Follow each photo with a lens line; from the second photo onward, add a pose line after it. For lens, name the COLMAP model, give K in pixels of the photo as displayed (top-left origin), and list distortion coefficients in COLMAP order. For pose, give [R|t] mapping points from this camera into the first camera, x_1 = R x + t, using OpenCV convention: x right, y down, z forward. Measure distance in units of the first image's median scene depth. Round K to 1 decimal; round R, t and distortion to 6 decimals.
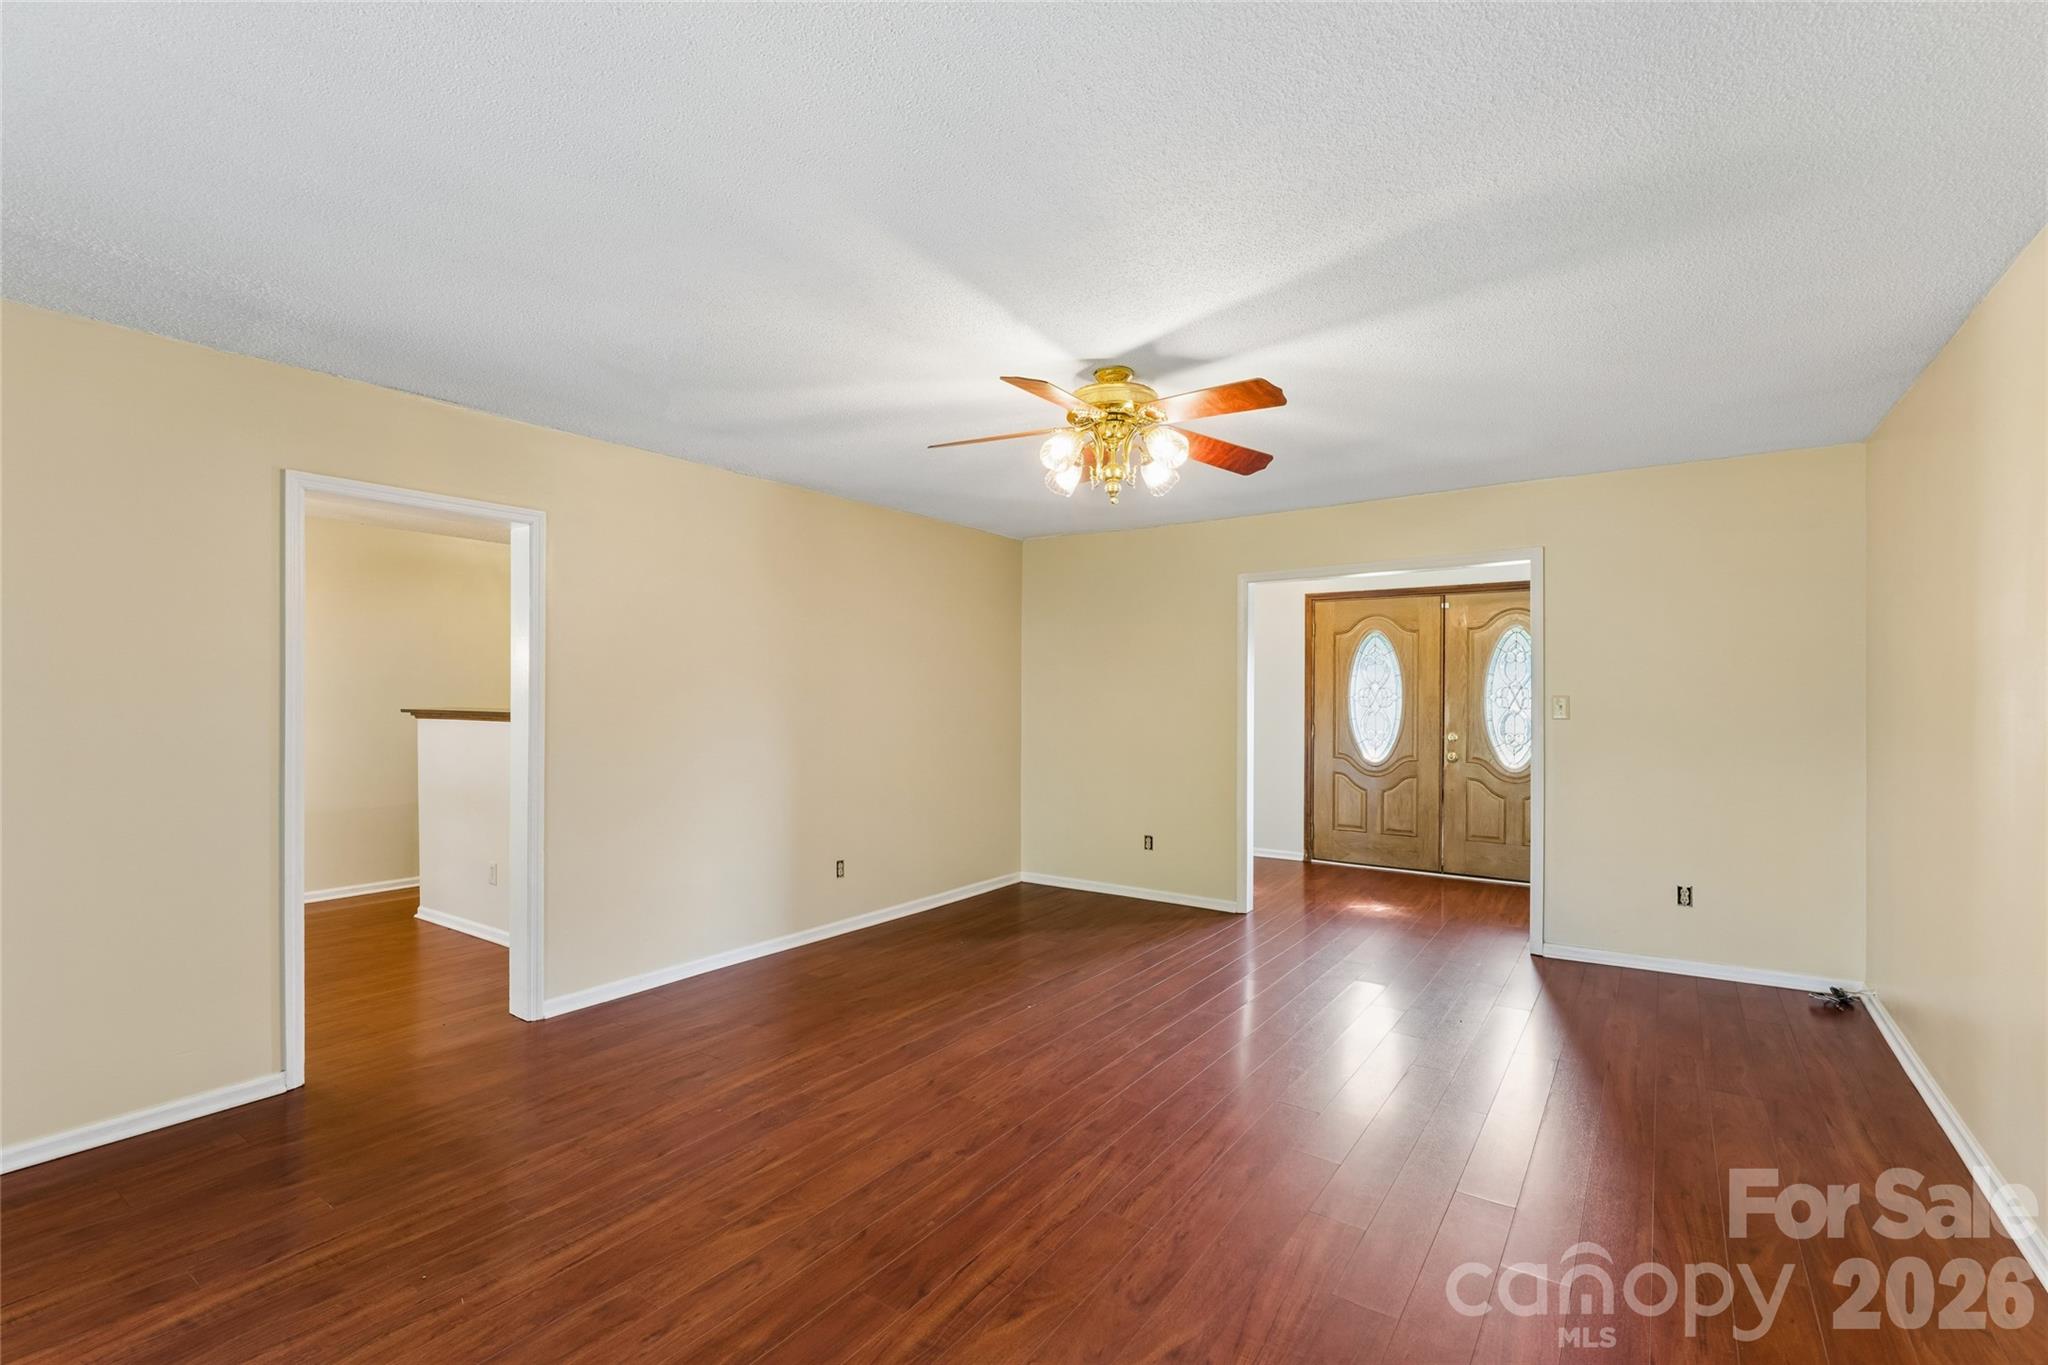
lens RADIAL K [[910.9, 0, 1013.0], [0, 910.9, 697.8], [0, 0, 1]] dist [0.002341, -0.002227]
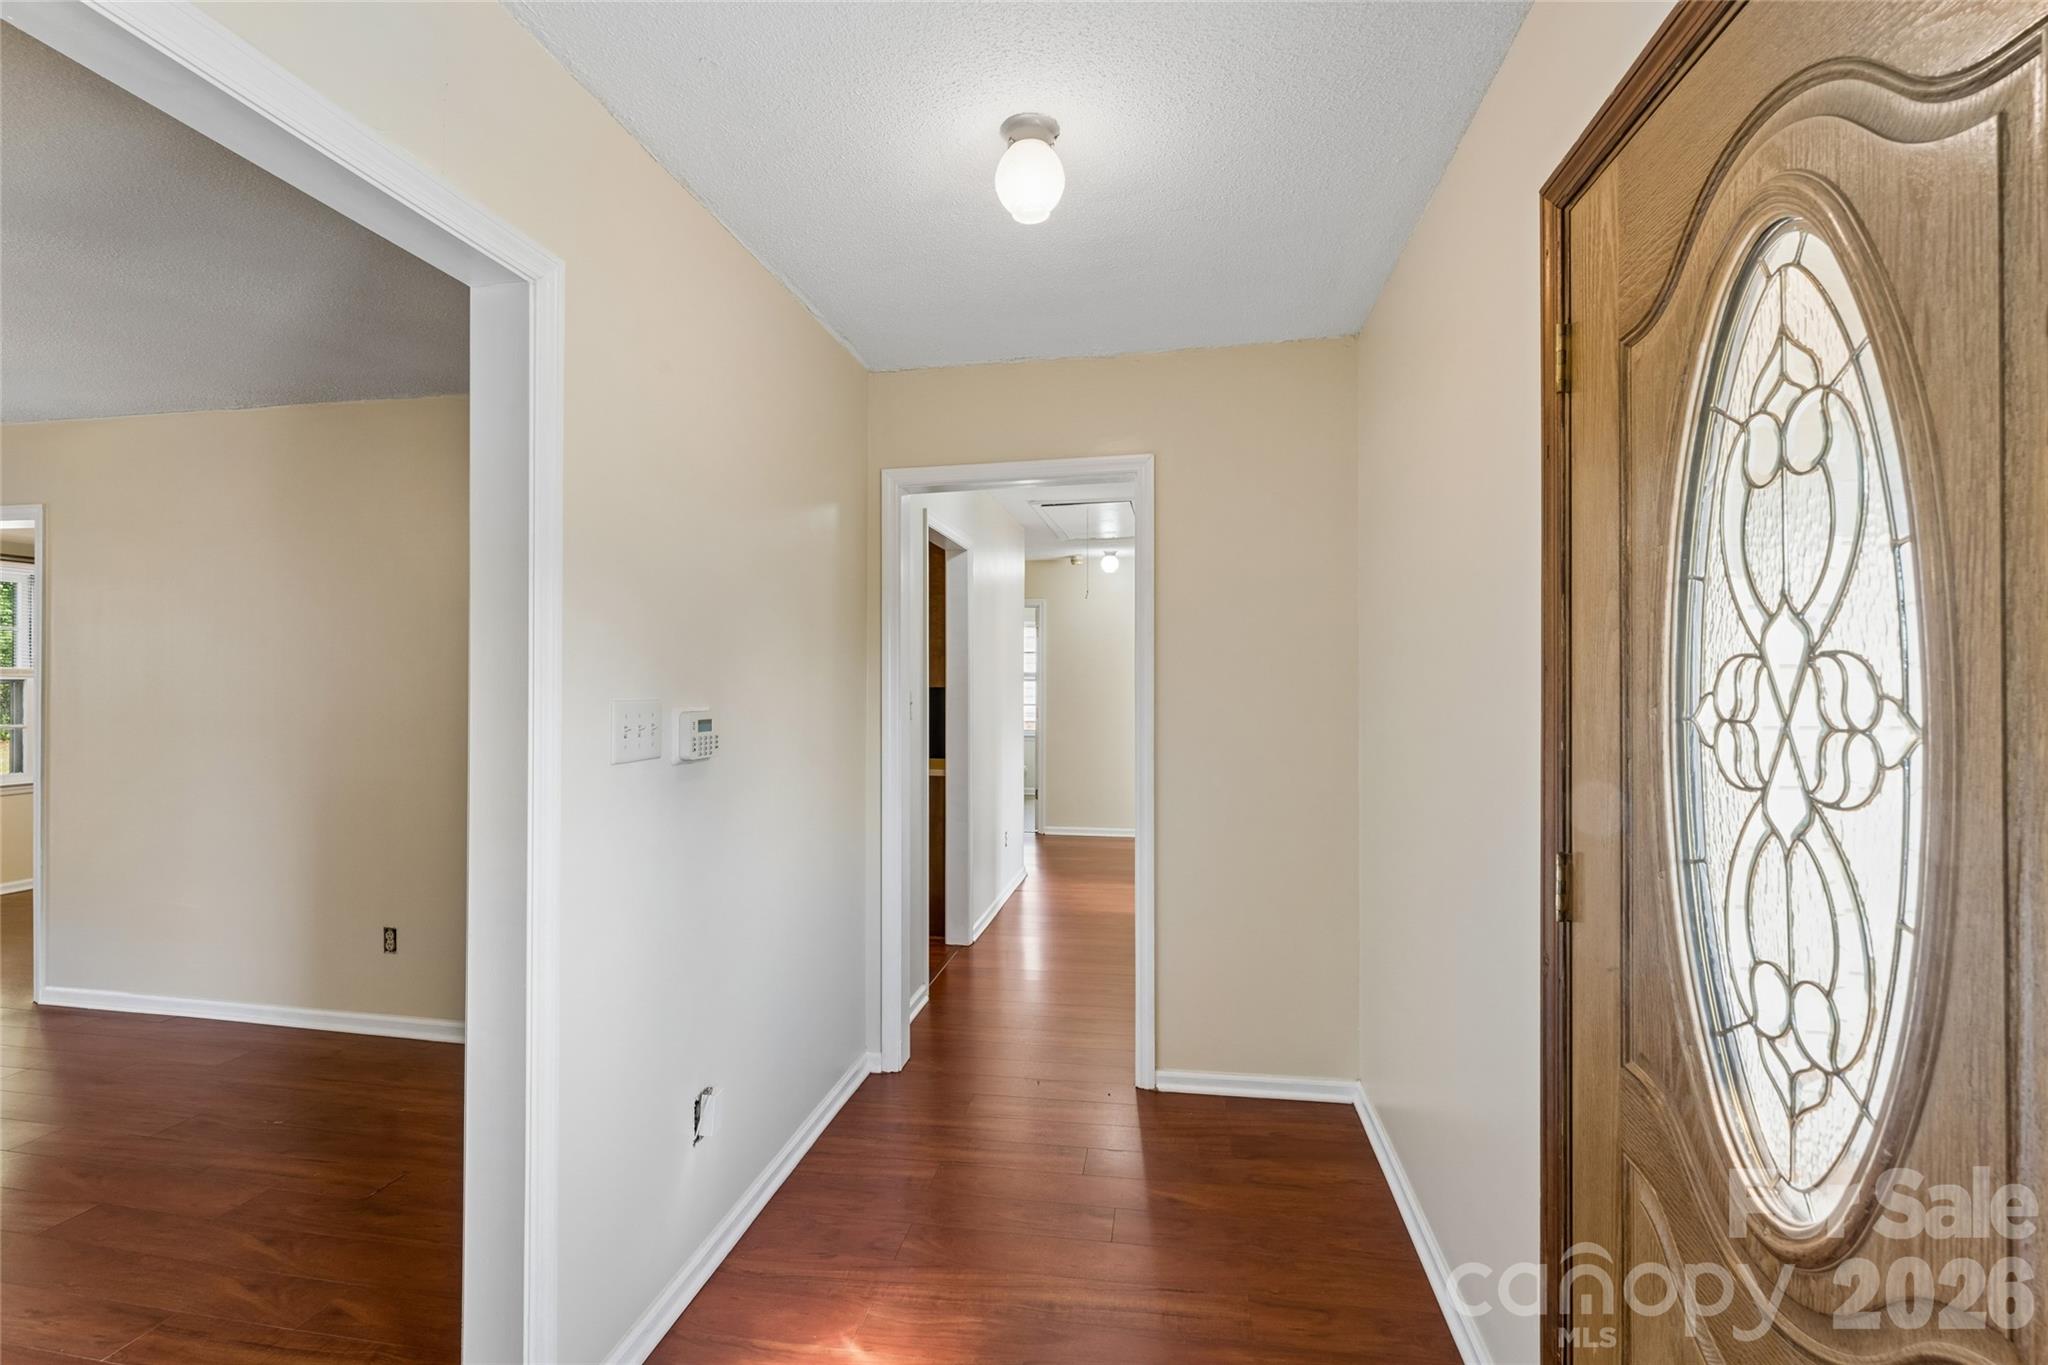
lens RADIAL K [[910.9, 0, 1054.5], [0, 910.9, 681.7], [0, 0, 1]] dist [0.002341, -0.002227]
pose [[0.426580, 0.002010, -0.904448, 0.806080], [-0.005162, 0.999987, -0.000212, -0.010708], [0.904435, 0.004759, 0.426584, 1.448558]]
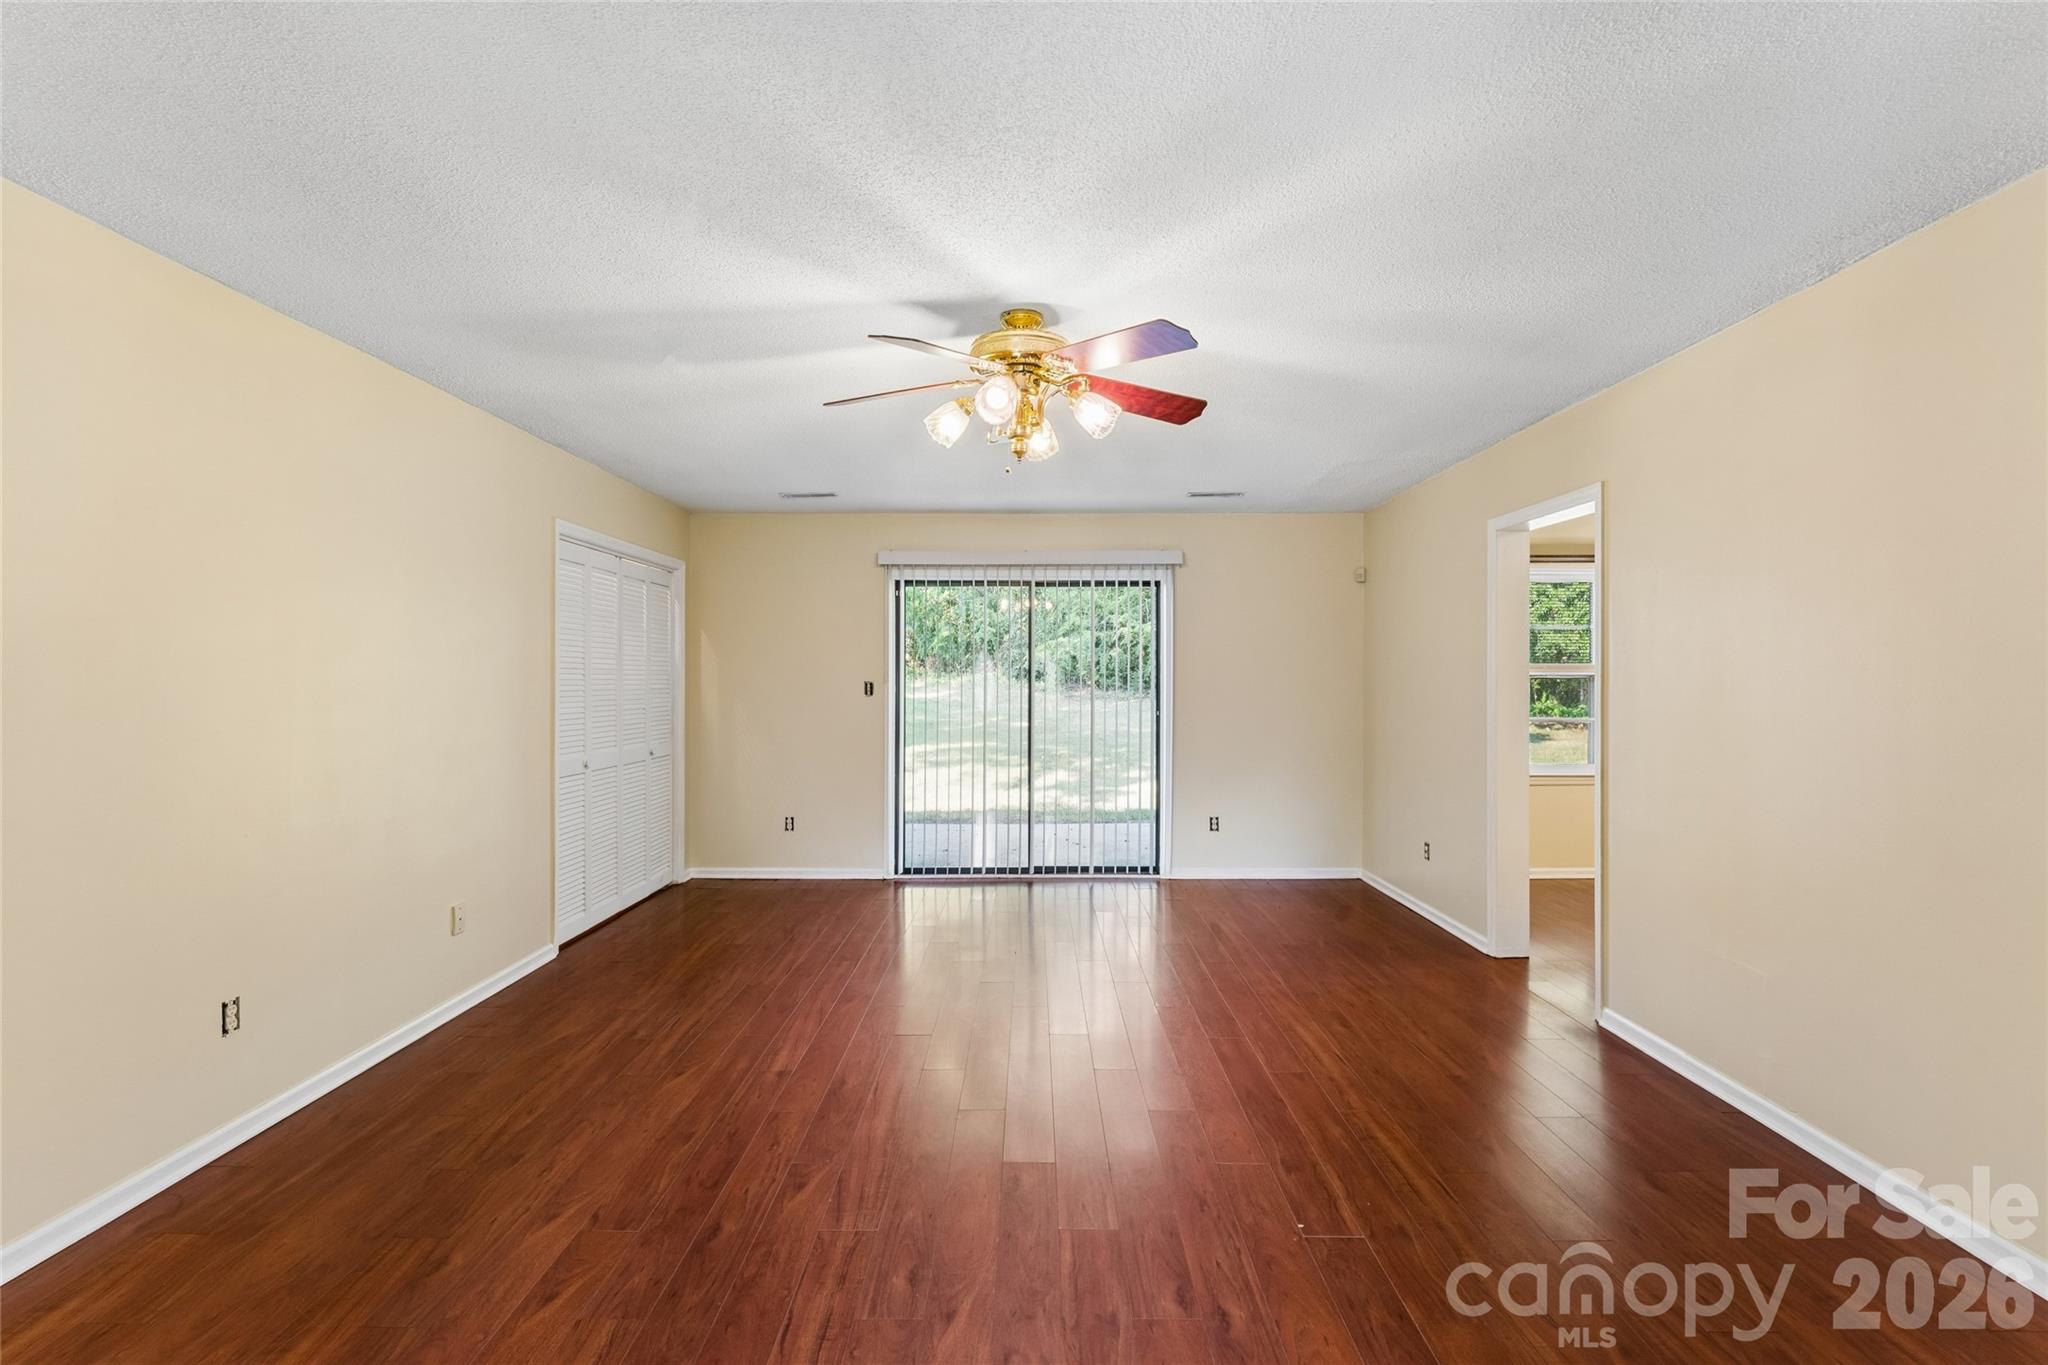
lens RADIAL K [[910.9, 0, 1025.3], [0, 910.9, 685.9], [0, 0, 1]] dist [0.002341, -0.002227]
pose [[-0.819977, 0.004778, -0.572377, 0.461224], [0.000156, 0.999967, 0.008124, -0.002066], [0.572397, 0.006572, -0.819950, 1.304565]]
